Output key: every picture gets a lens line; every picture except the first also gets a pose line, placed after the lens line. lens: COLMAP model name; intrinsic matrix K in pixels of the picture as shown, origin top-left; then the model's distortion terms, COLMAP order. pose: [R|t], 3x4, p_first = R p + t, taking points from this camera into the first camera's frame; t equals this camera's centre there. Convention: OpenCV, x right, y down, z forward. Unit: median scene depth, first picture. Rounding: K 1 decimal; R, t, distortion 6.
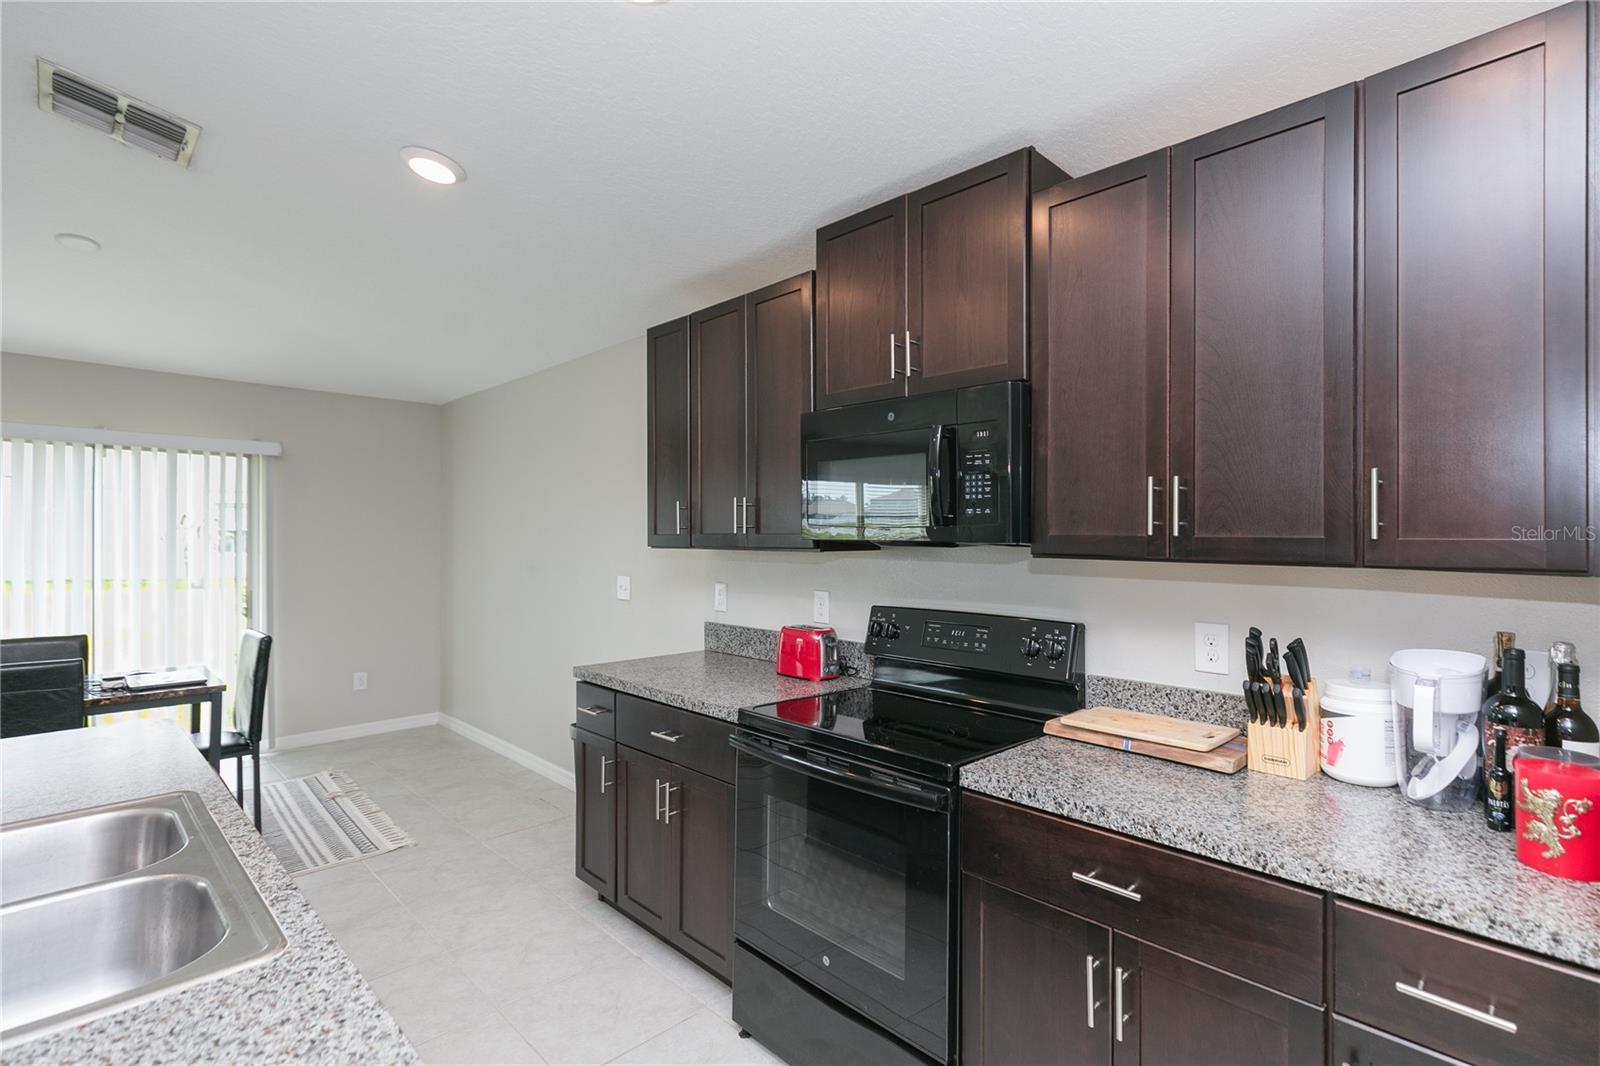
lens RADIAL K [[738.8, 0, 836.8], [0, 738.8, 516.8], [0, 0, 1]] dist [-0.000477, -0.000317]
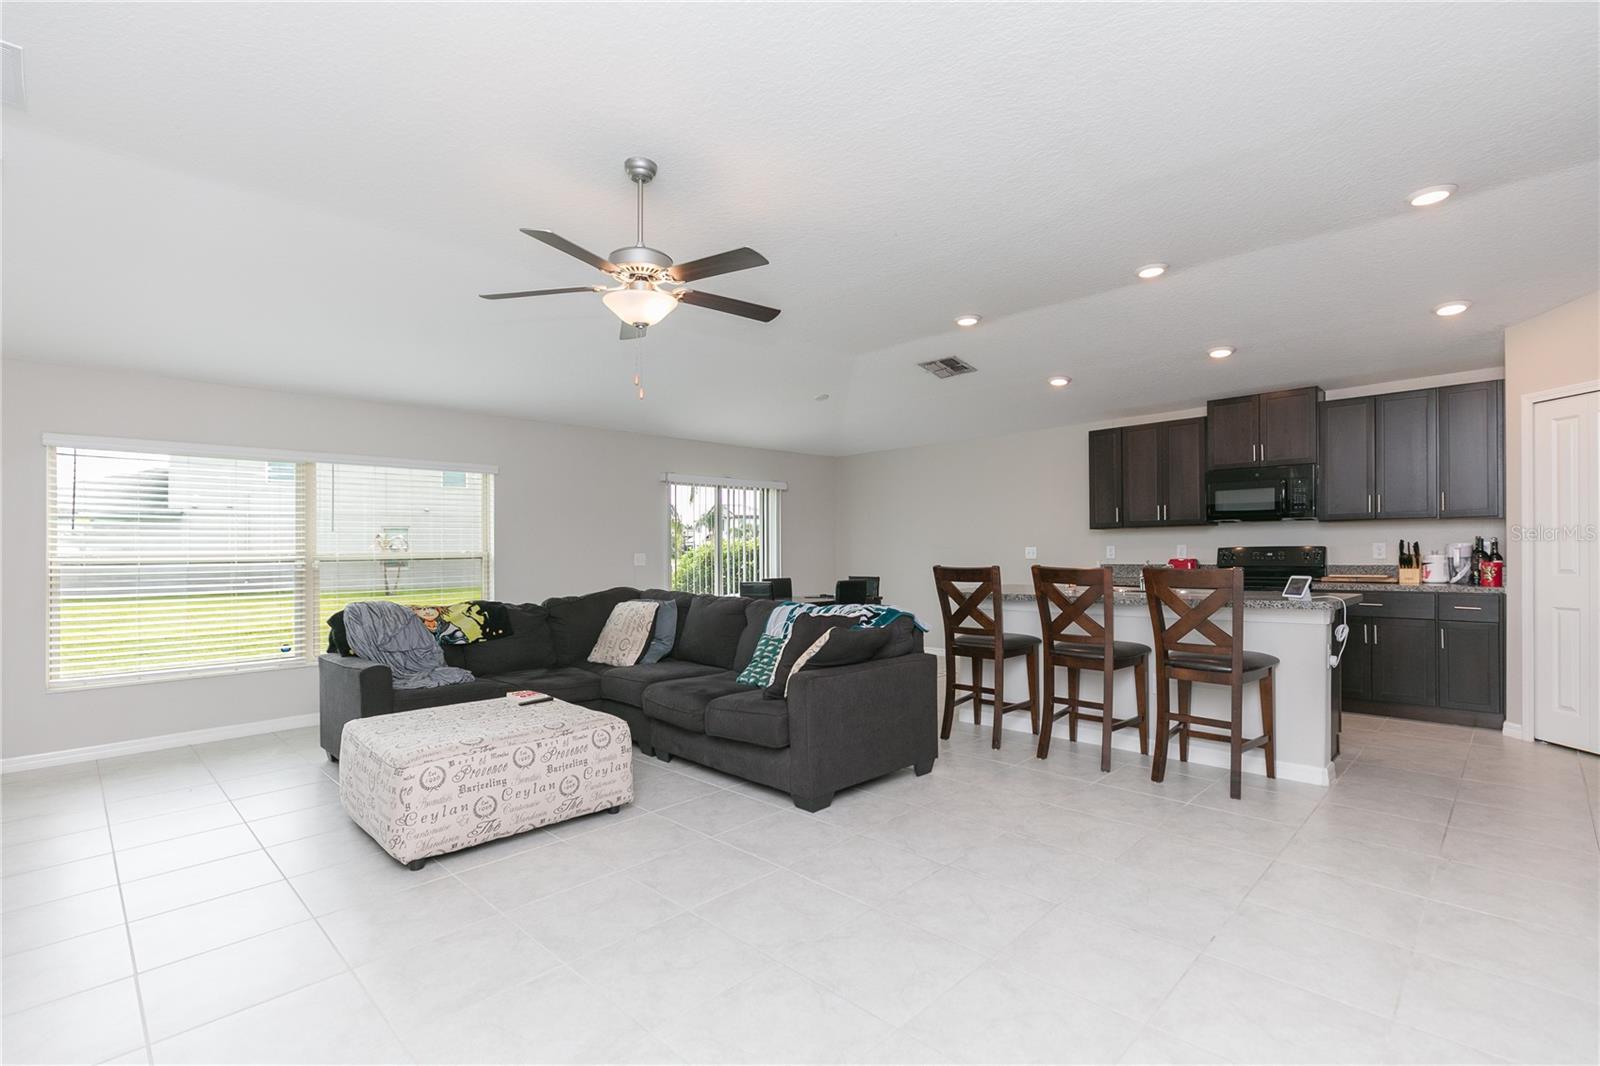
lens RADIAL K [[714.0, 0, 809.4], [0, 714.0, 532.5], [0, 0, 1]] dist [0.000142, 0.000081]
pose [[0.999729, -0.017125, -0.015758, -1.774691], [0.017113, 0.999853, -0.000919, 0.064841], [0.015771, 0.000649, 0.999875, -1.956649]]
